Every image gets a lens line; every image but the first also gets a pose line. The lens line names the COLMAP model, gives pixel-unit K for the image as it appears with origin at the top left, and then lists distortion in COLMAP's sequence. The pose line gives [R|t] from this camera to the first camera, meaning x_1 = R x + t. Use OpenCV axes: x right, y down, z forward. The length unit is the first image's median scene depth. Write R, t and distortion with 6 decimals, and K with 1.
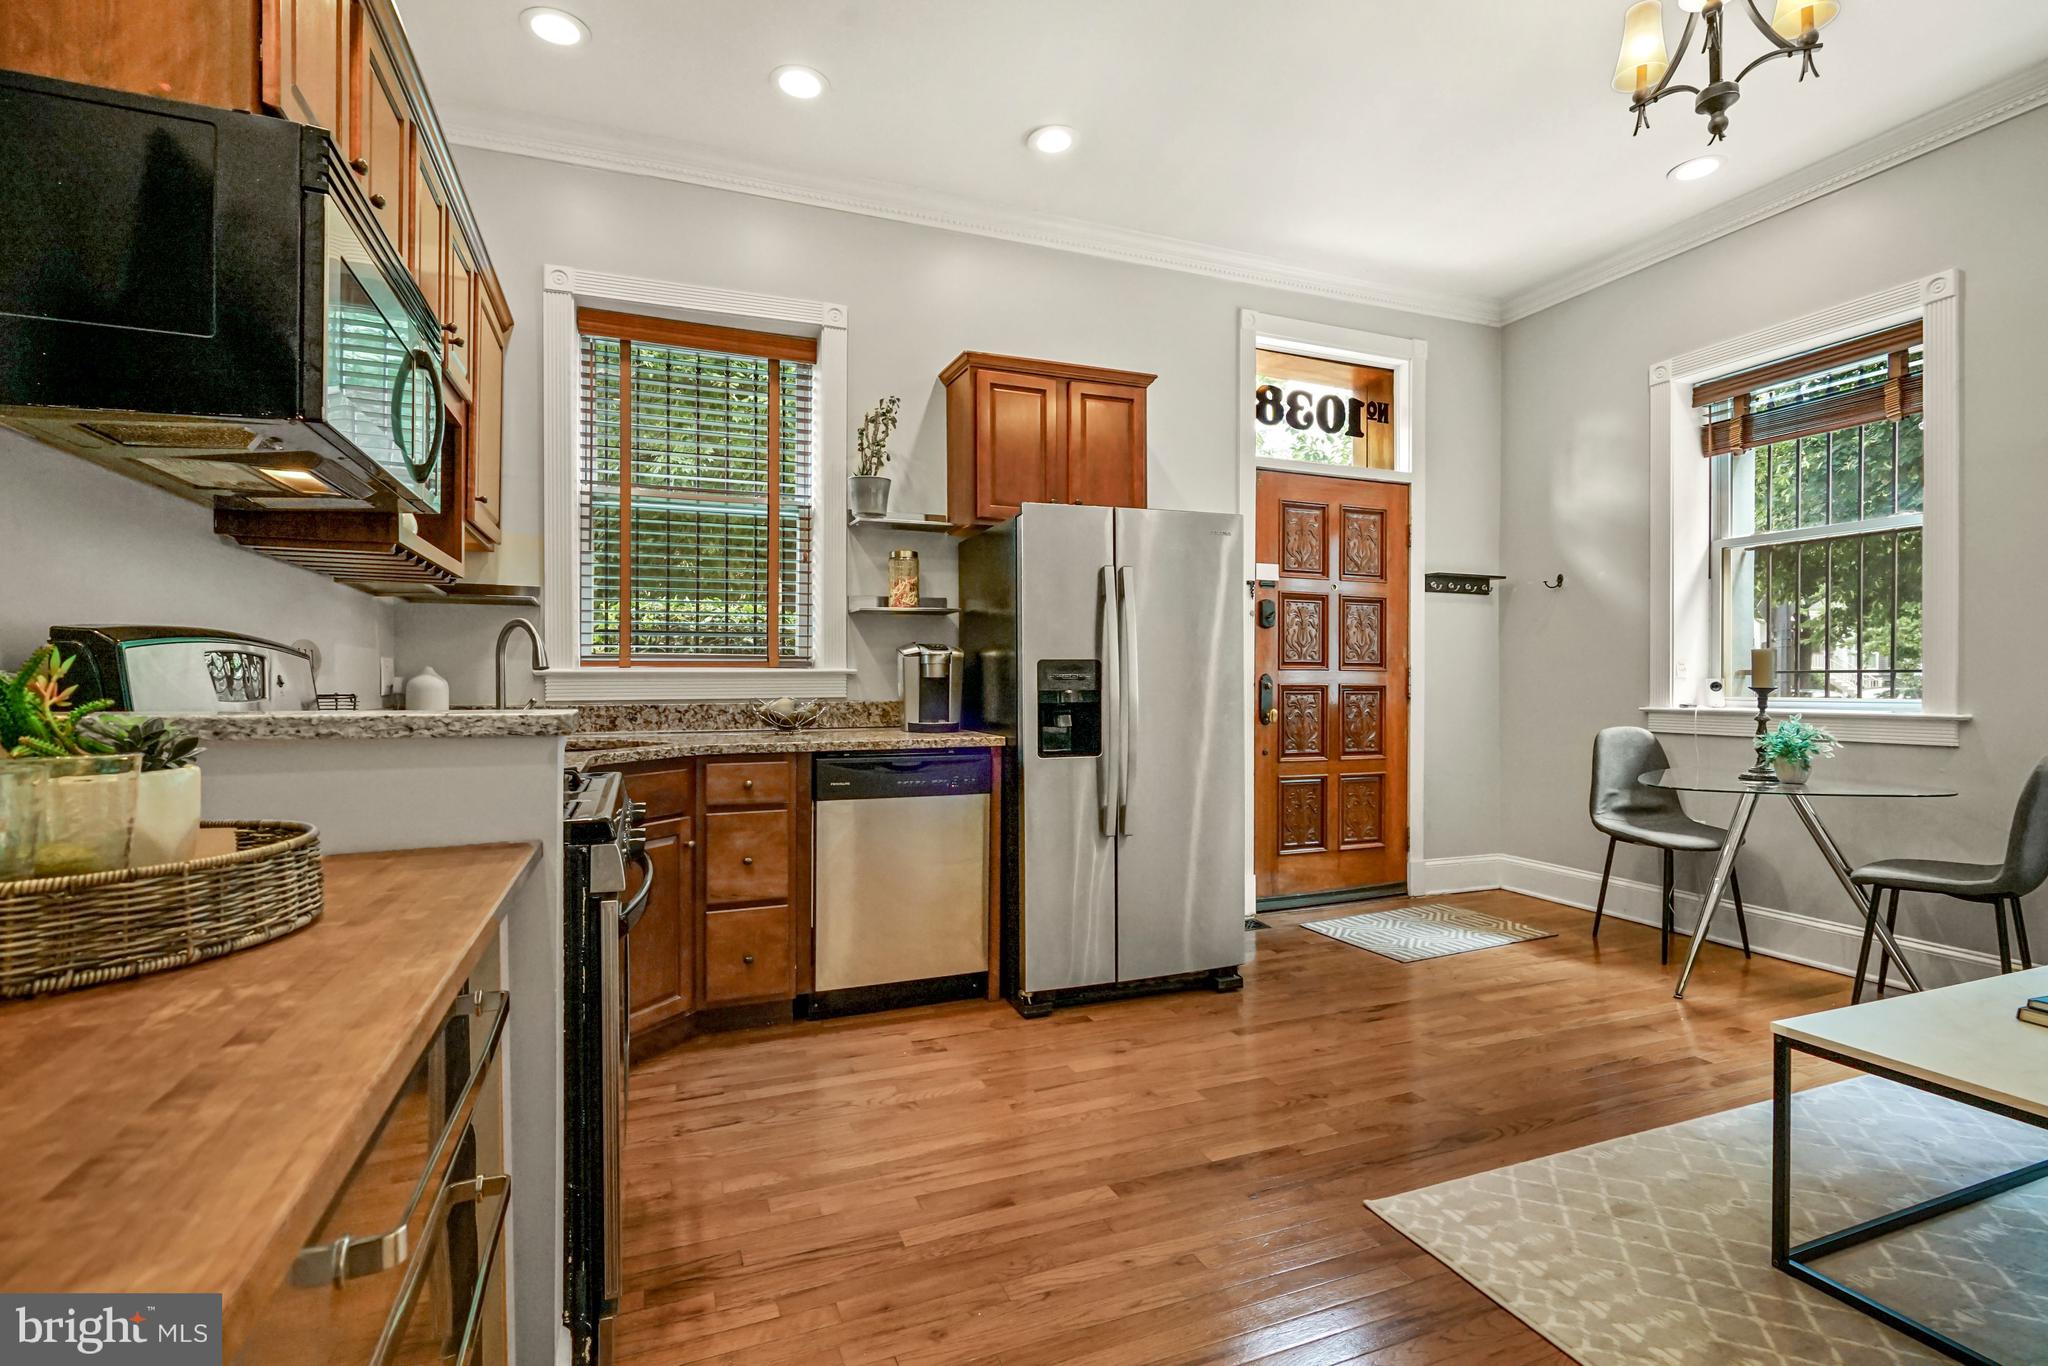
lens RADIAL K [[938.0, 0, 1003.7], [0, 938.0, 681.7], [0, 0, 1]] dist [-0.000180, 0.000327]
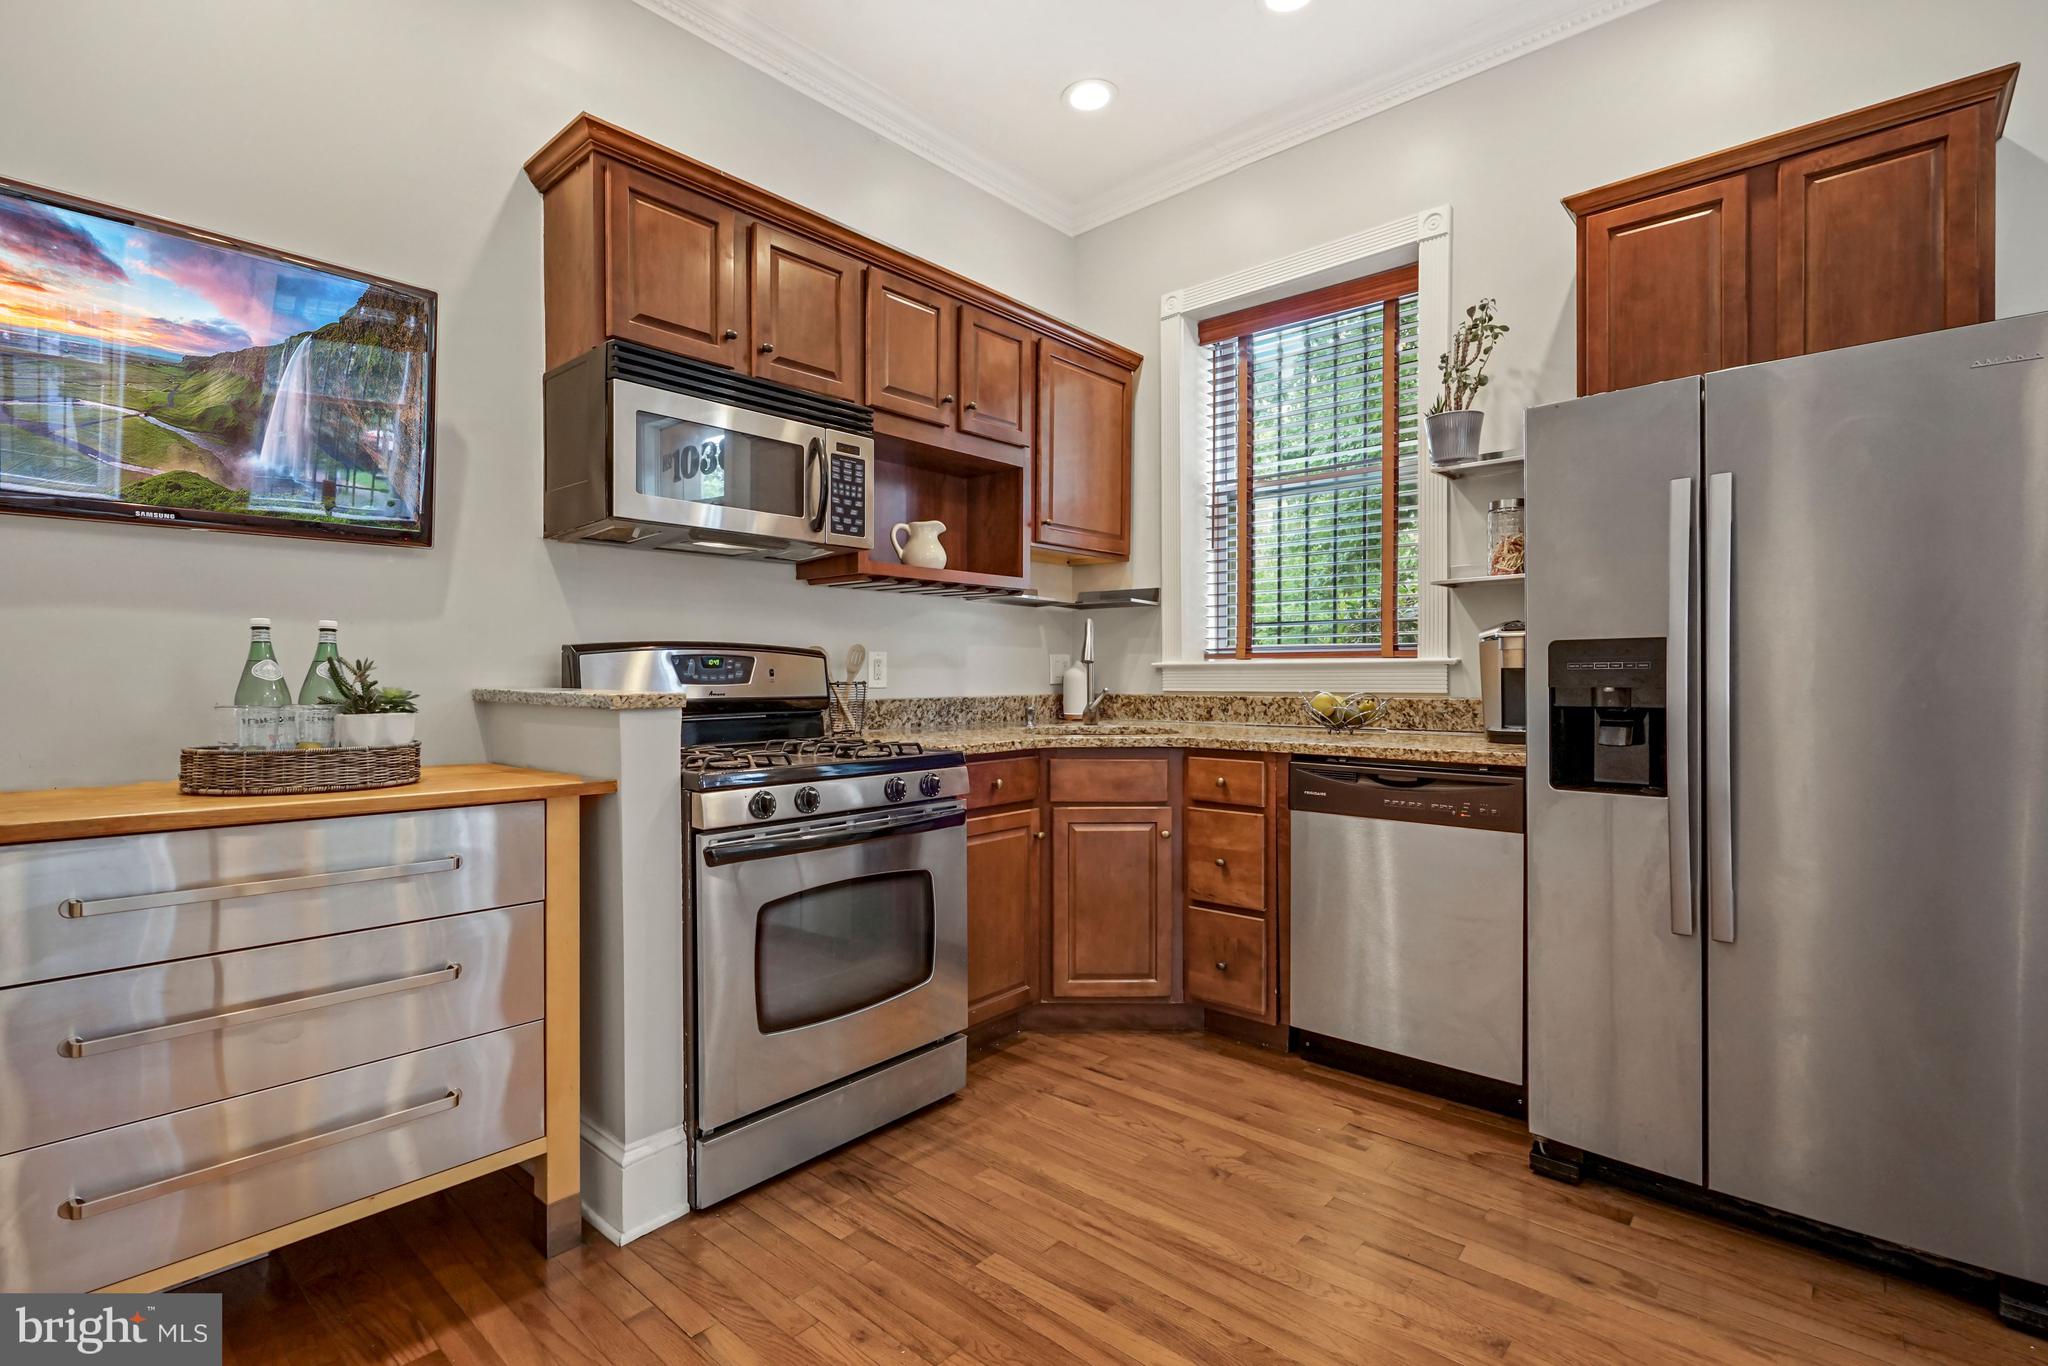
lens RADIAL K [[938.0, 0, 1003.7], [0, 938.0, 681.7], [0, 0, 1]] dist [-0.000180, 0.000327]
pose [[0.458178, 0.008380, -0.888821, 0.376453], [-0.000857, 0.999959, 0.008986, -0.000007], [0.888860, -0.003355, 0.458167, 0.296458]]
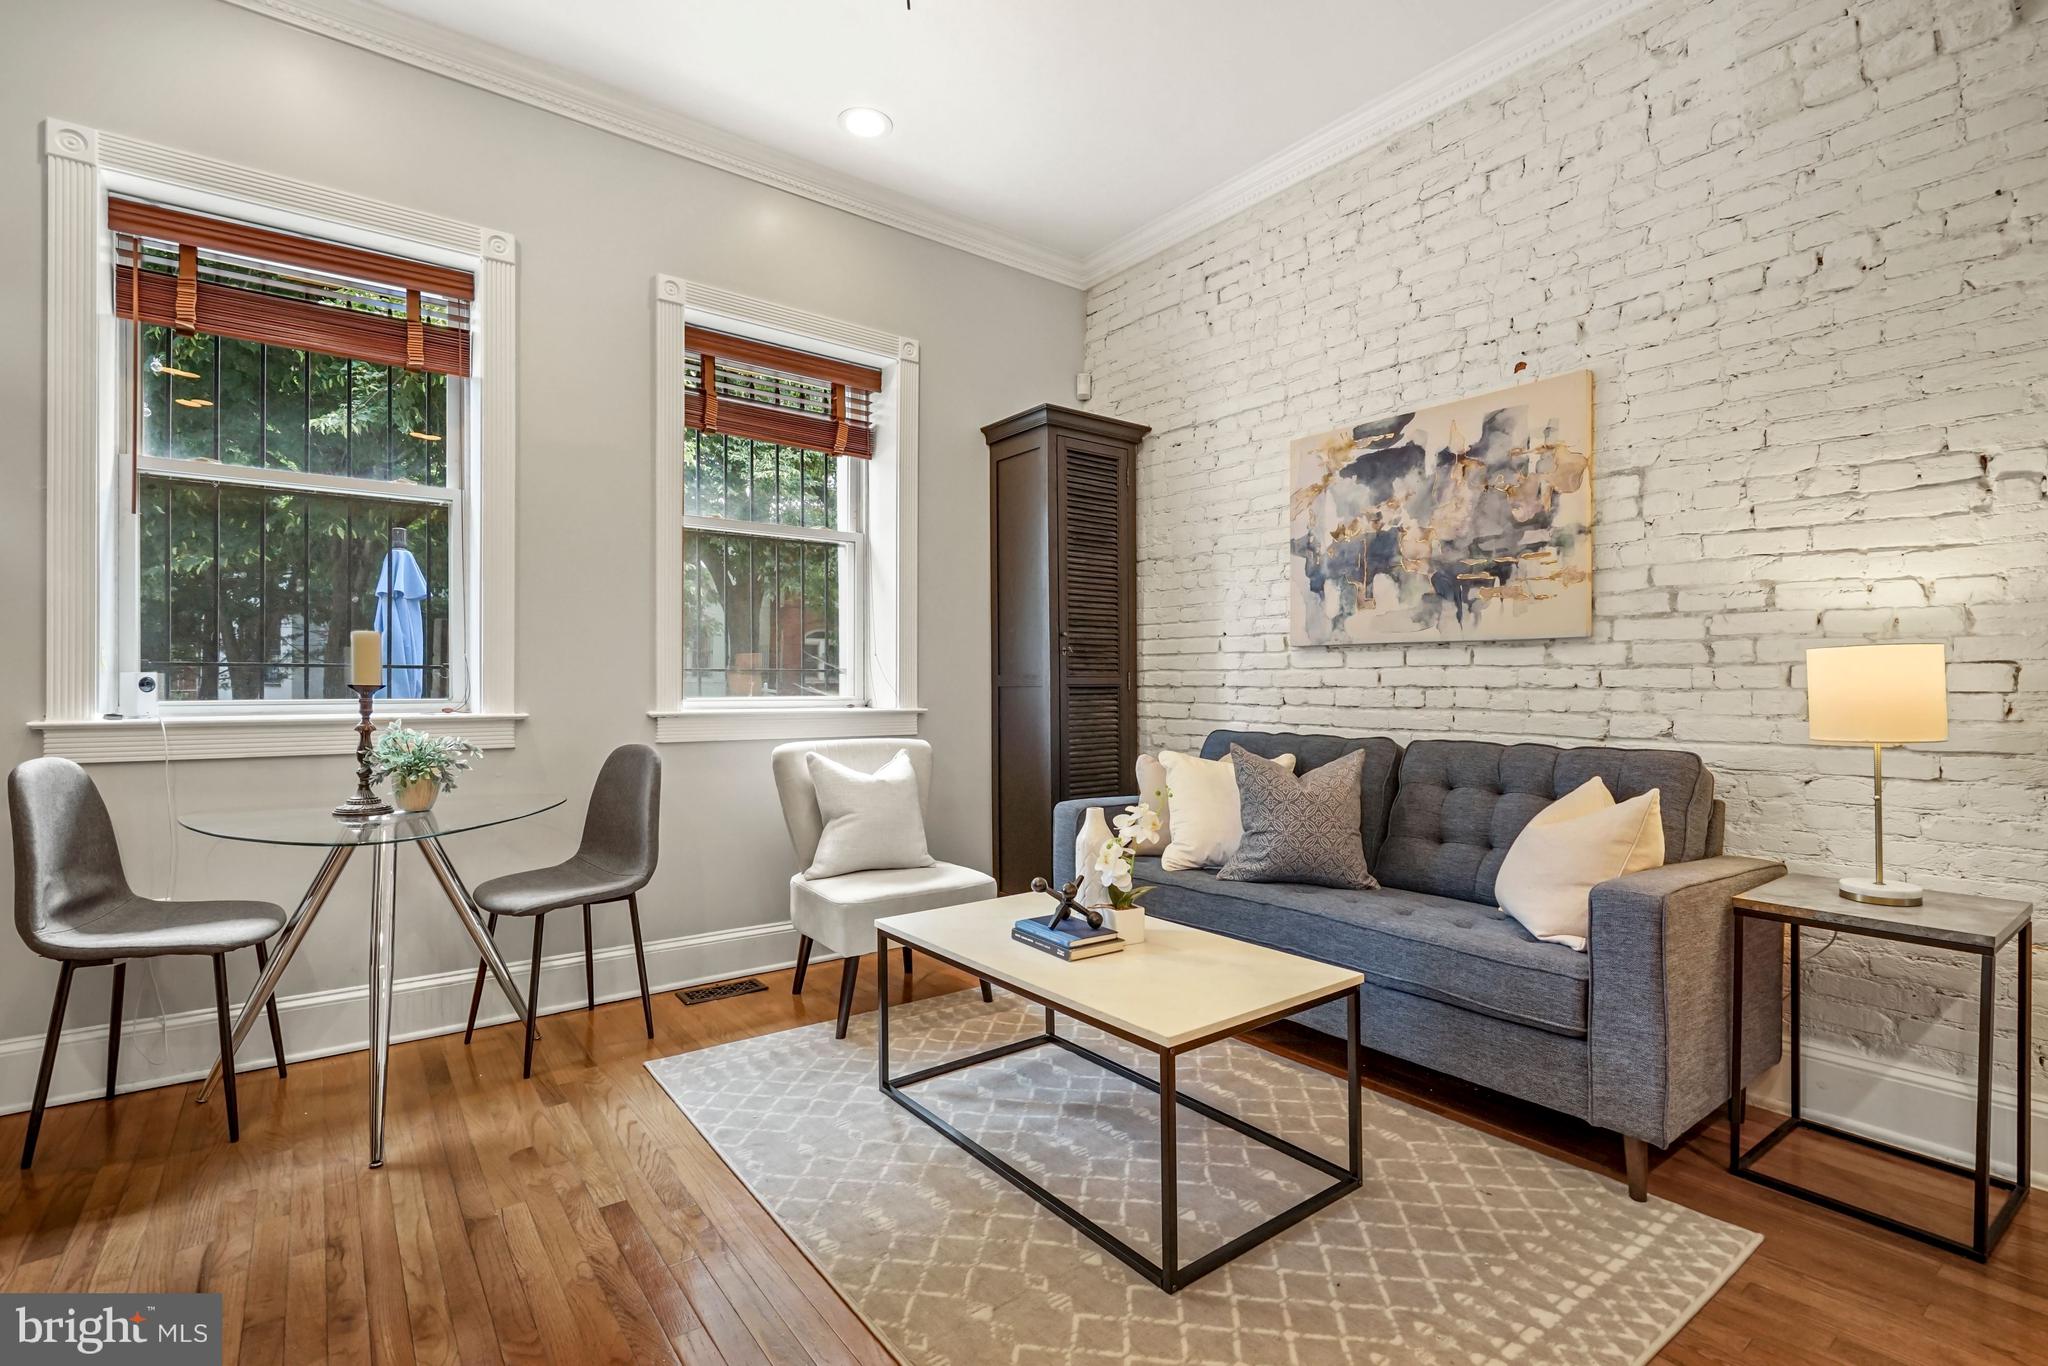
lens RADIAL K [[939.1, 0, 1024.0], [0, 939.1, 683.0], [0, 0, 1]] dist [0.001813, 0.000601]
pose [[-0.276500, 0.001661, 0.961012, -0.023836], [-0.001392, 0.999997, -0.002129, 0.005352], [-0.961013, -0.001927, -0.276497, 0.697880]]
